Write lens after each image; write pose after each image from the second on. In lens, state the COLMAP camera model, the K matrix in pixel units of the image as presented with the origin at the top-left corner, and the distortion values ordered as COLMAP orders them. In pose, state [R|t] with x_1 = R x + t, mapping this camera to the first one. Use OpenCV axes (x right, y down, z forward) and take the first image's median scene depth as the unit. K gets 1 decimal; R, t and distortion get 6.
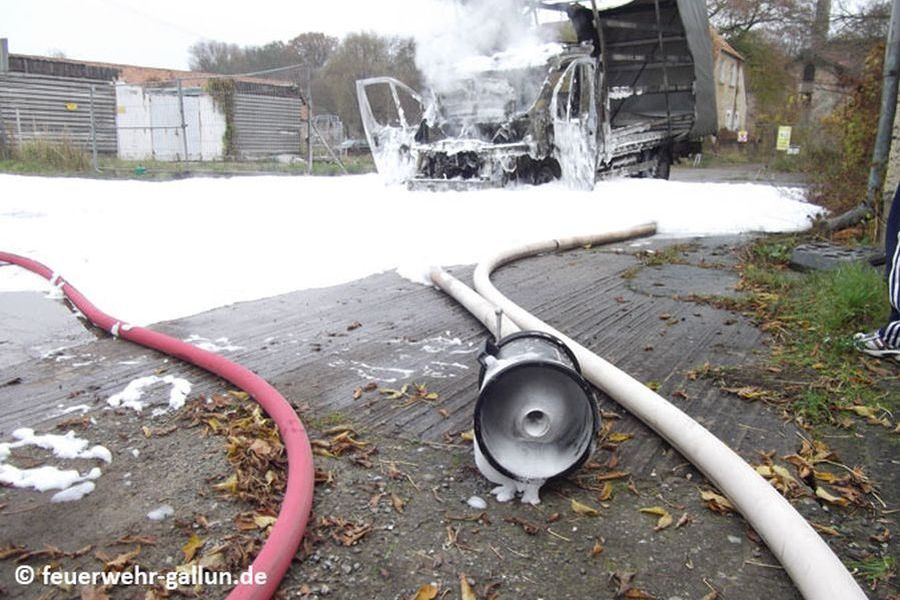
lens RADIAL K [[714.2, 0, 450.0], [0, 714.2, 300.0], [0, 0, 1]] dist [-0.051256, 0.047158]
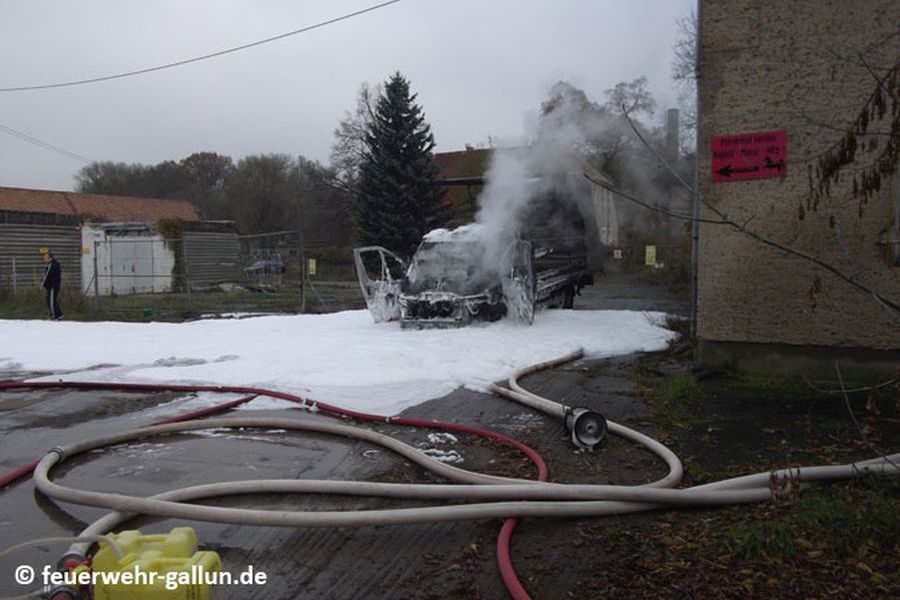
lens RADIAL K [[714.2, 0, 450.0], [0, 714.2, 300.0], [0, 0, 1]] dist [-0.051256, 0.047158]
pose [[0.987483, -0.034736, 0.153852, -0.142701], [0.057113, 0.988000, -0.143507, 0.000151], [-0.147020, 0.150498, 0.977617, -0.324271]]
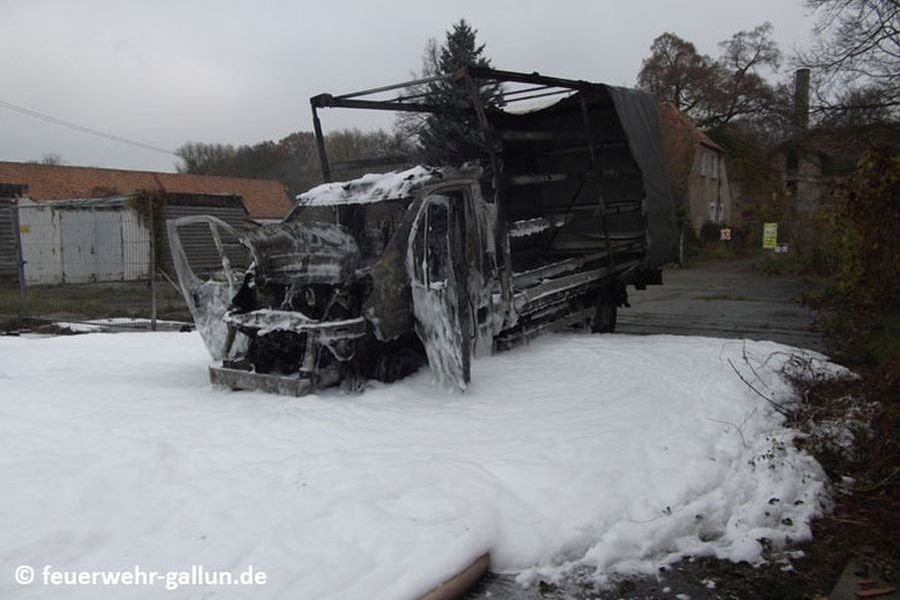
lens RADIAL K [[714.2, 0, 450.0], [0, 714.2, 300.0], [0, 0, 1]] dist [-0.051256, 0.047158]
pose [[0.999709, -0.023989, 0.002456, 0.135022], [0.024108, 0.992066, -0.123387, -0.113385], [0.000524, 0.123411, 0.992356, 0.250112]]
